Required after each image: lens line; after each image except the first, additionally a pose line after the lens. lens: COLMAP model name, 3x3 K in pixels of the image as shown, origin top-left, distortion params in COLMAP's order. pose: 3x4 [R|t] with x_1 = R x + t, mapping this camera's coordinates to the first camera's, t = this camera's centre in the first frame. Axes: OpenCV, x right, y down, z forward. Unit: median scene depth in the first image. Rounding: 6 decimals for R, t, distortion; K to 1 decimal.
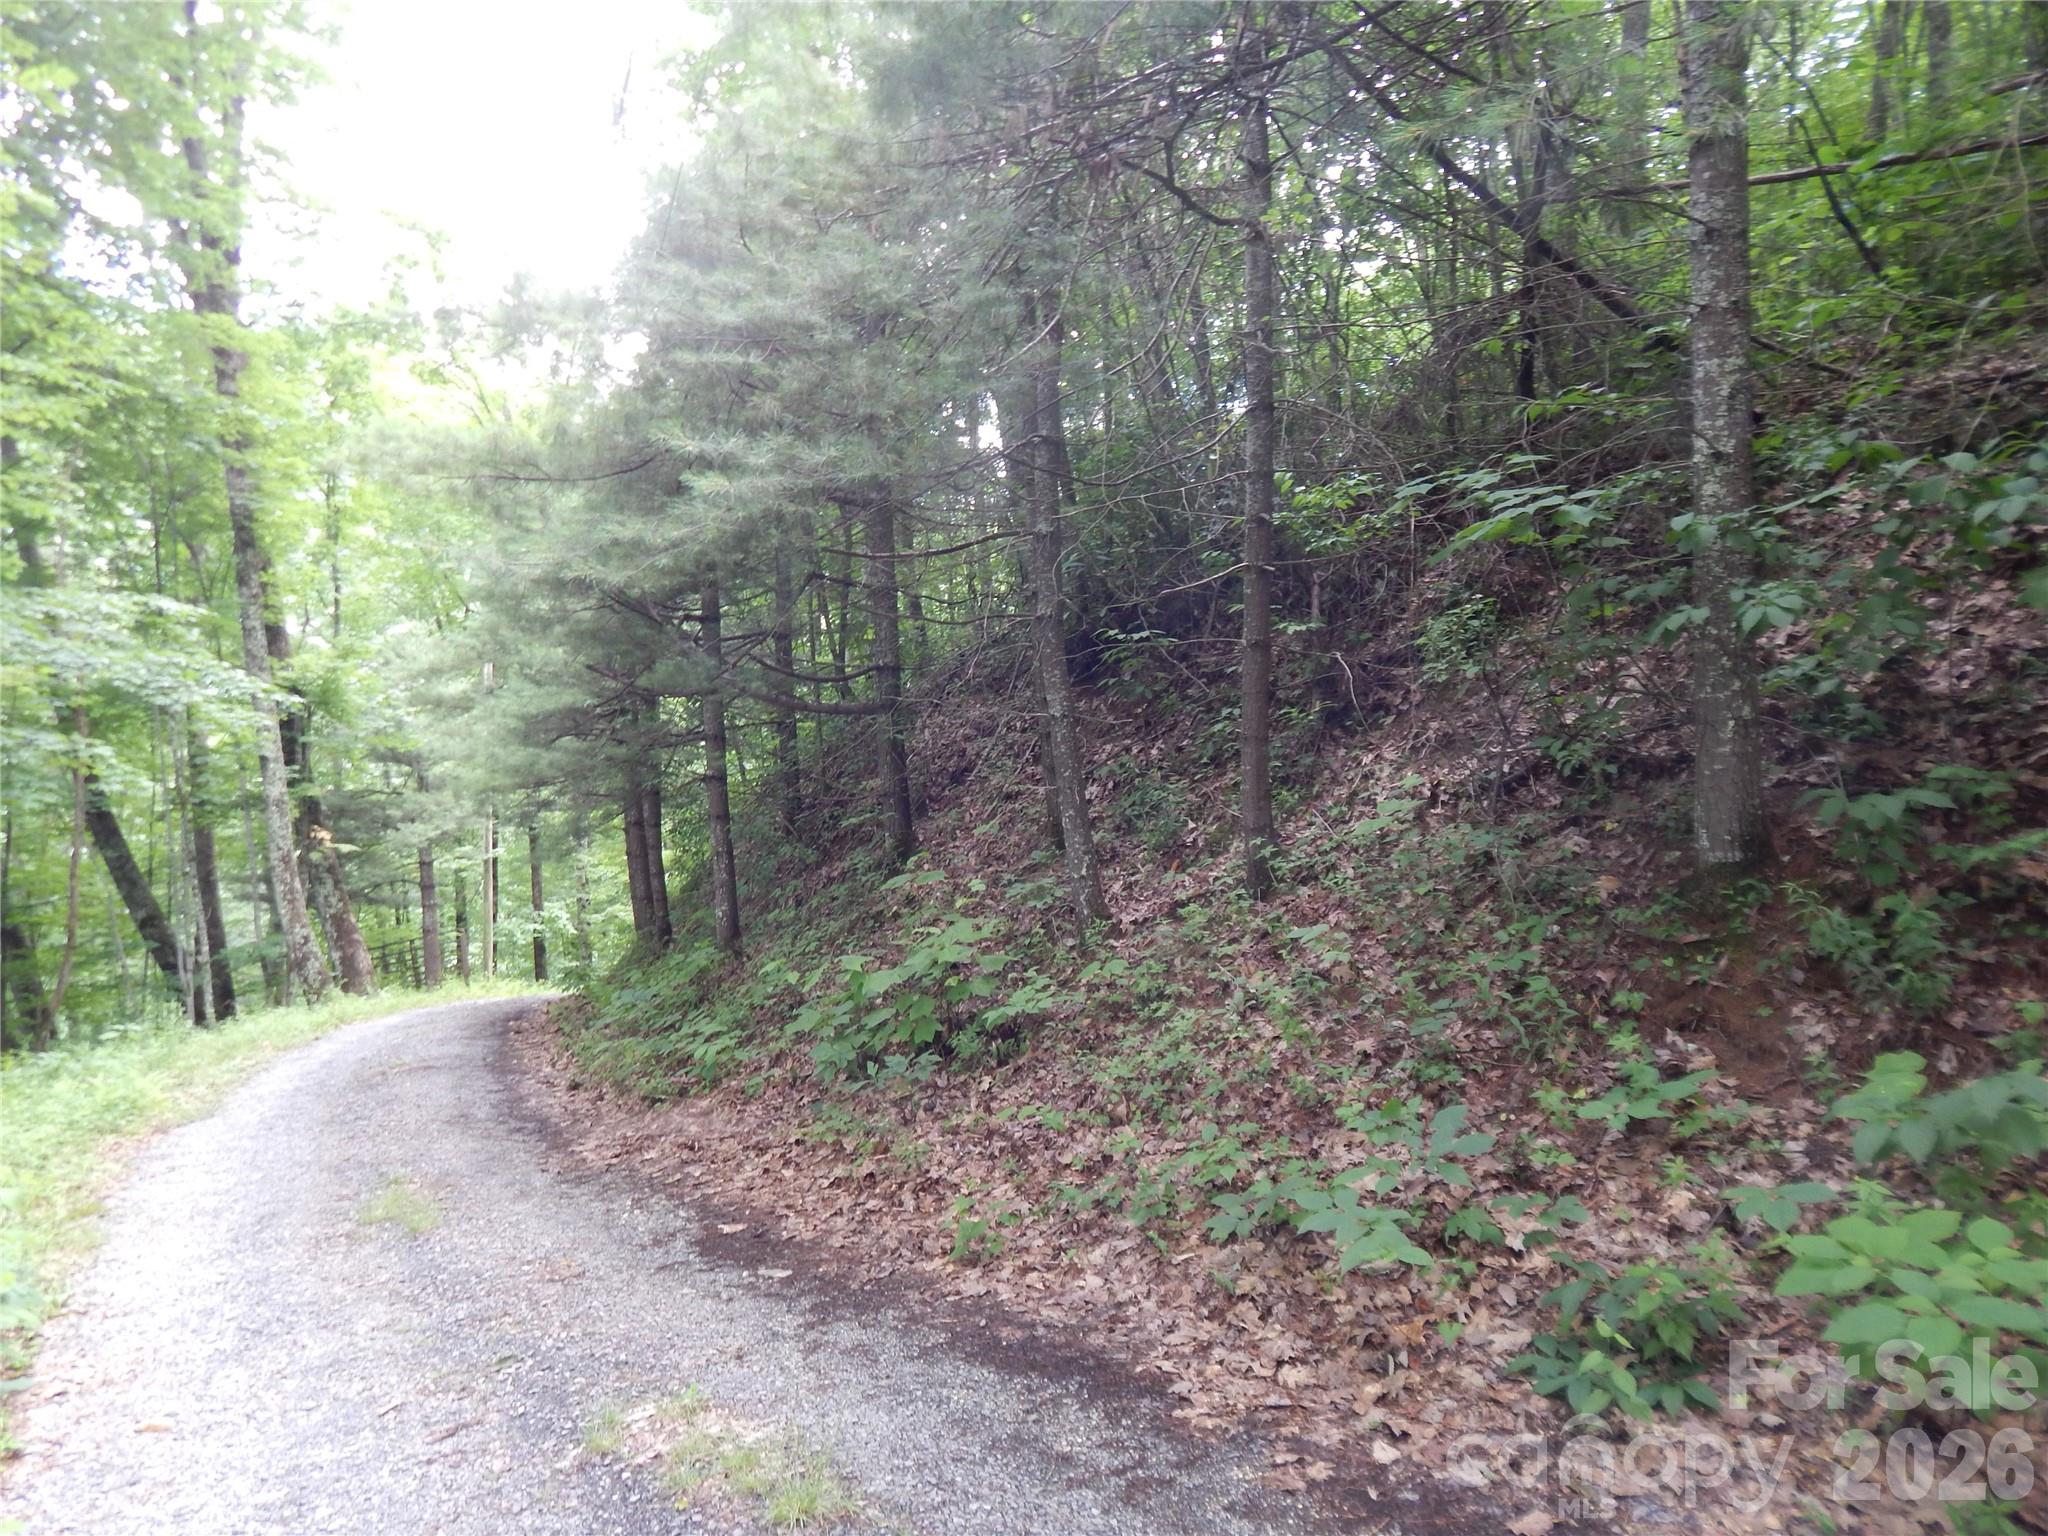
lens RADIAL K [[1365.8, 0, 1024.4], [0, 1365.8, 763.2], [0, 0, 1]] dist [0.003617, 0.001828]
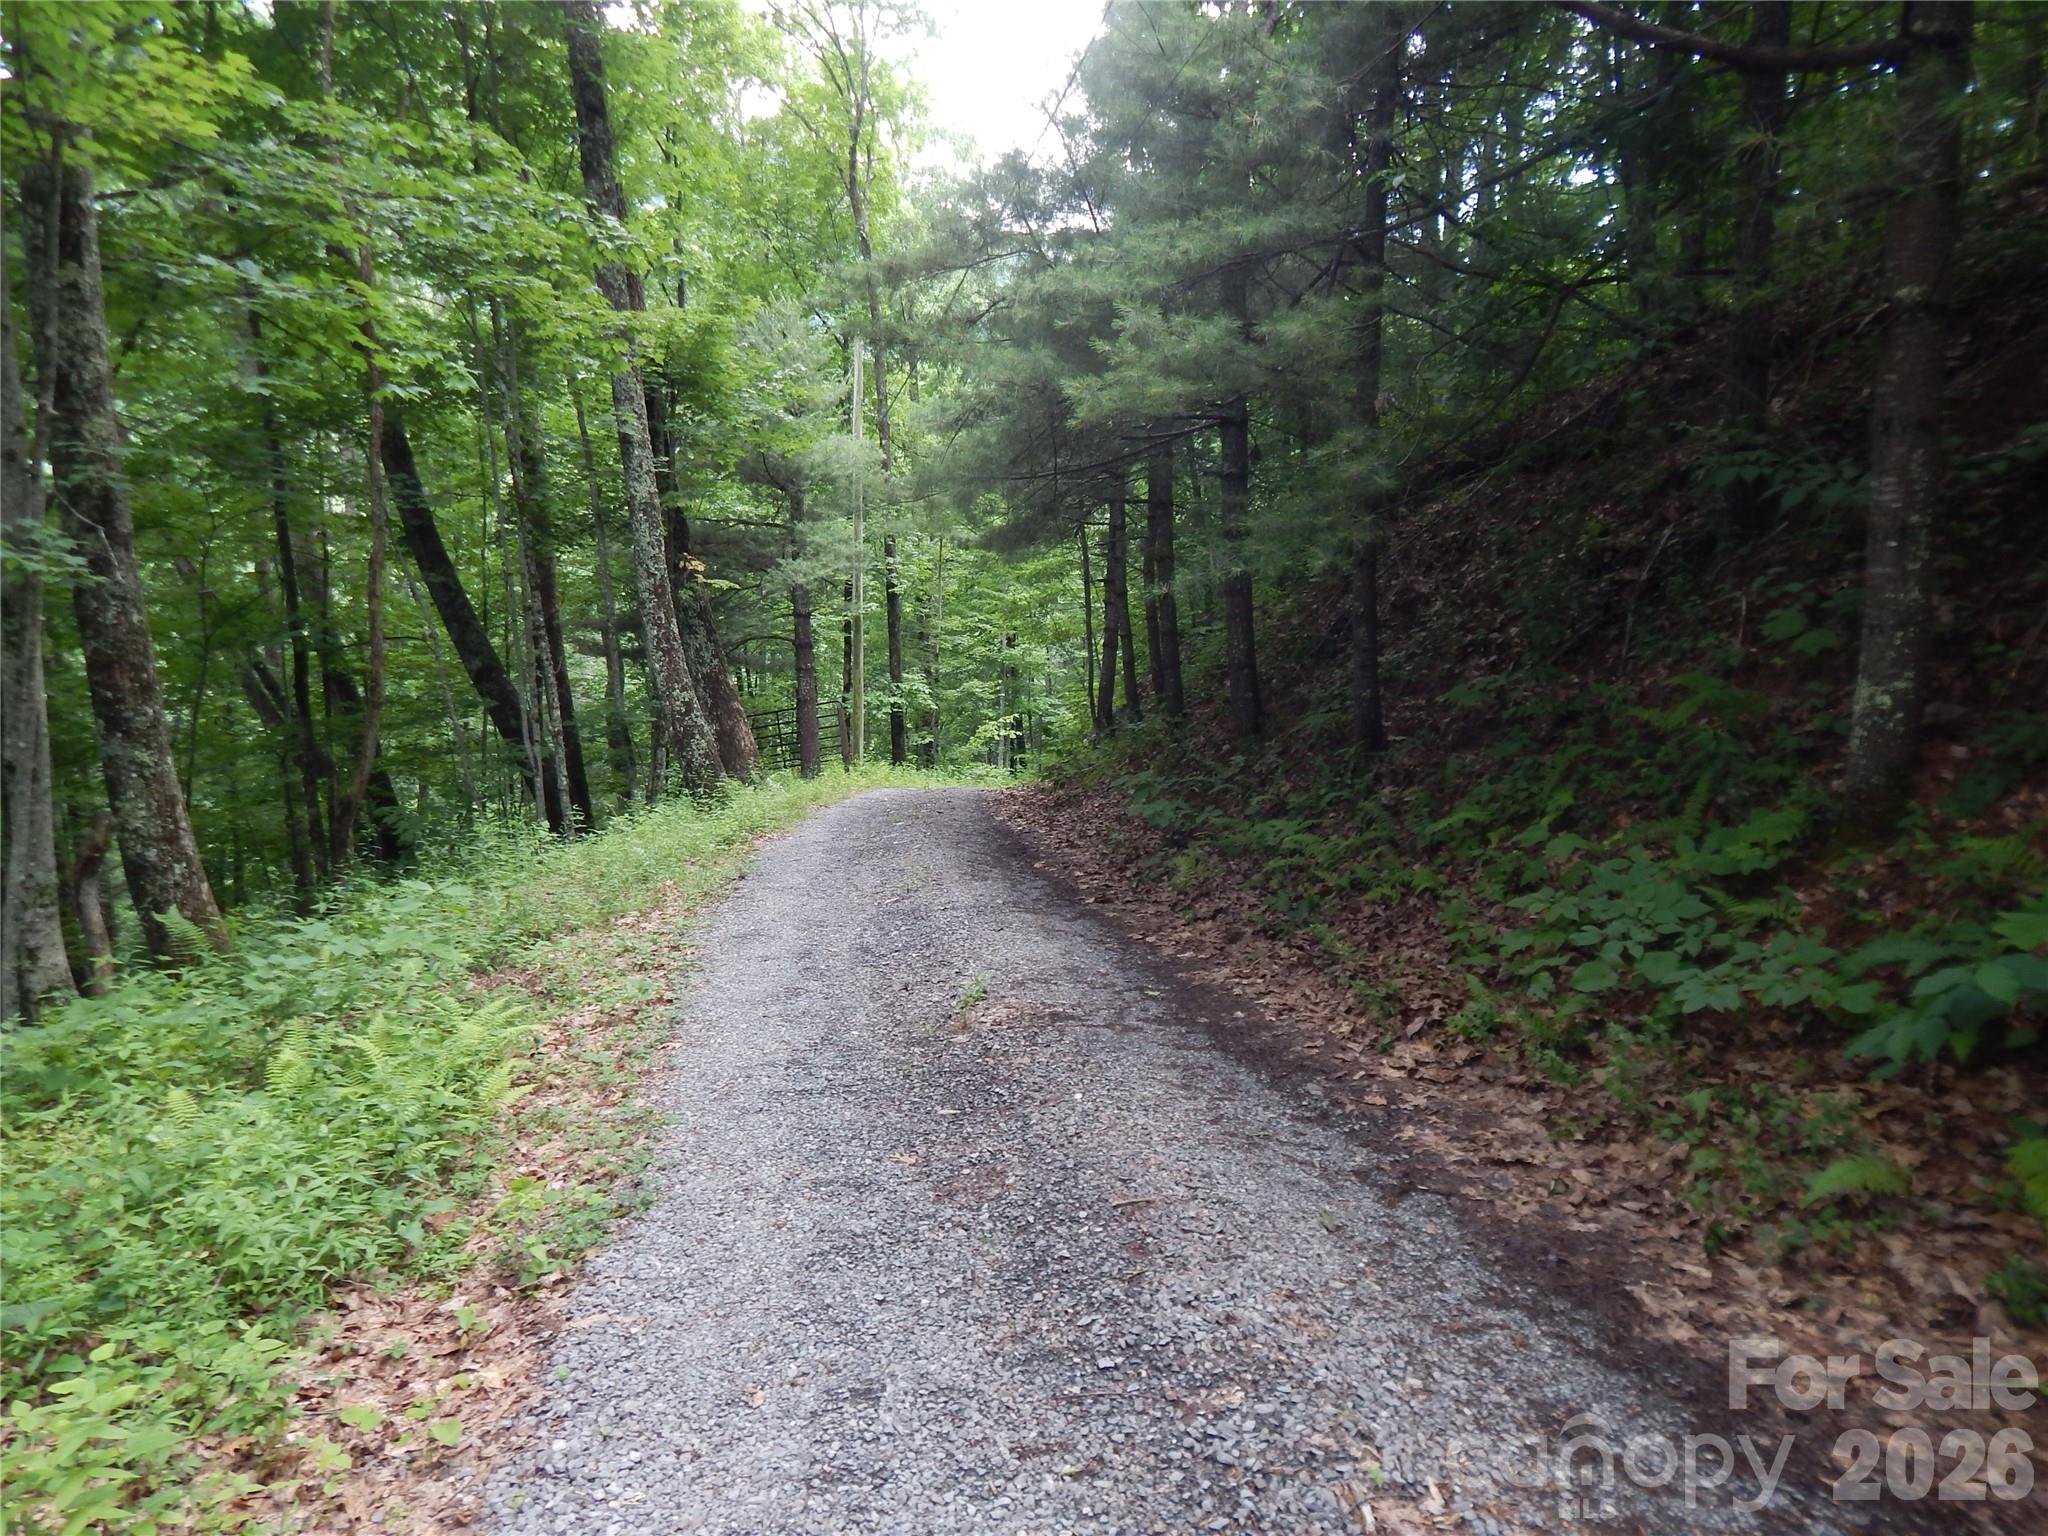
lens RADIAL K [[1365.8, 0, 1024.5], [0, 1365.8, 771.0], [0, 0, 1]] dist [0.003617, 0.001828]
pose [[0.980442, 0.053093, -0.189514, -0.193875], [-0.021937, 0.986406, 0.162857, 0.037795], [0.195584, -0.155514, 0.968278, 0.306692]]
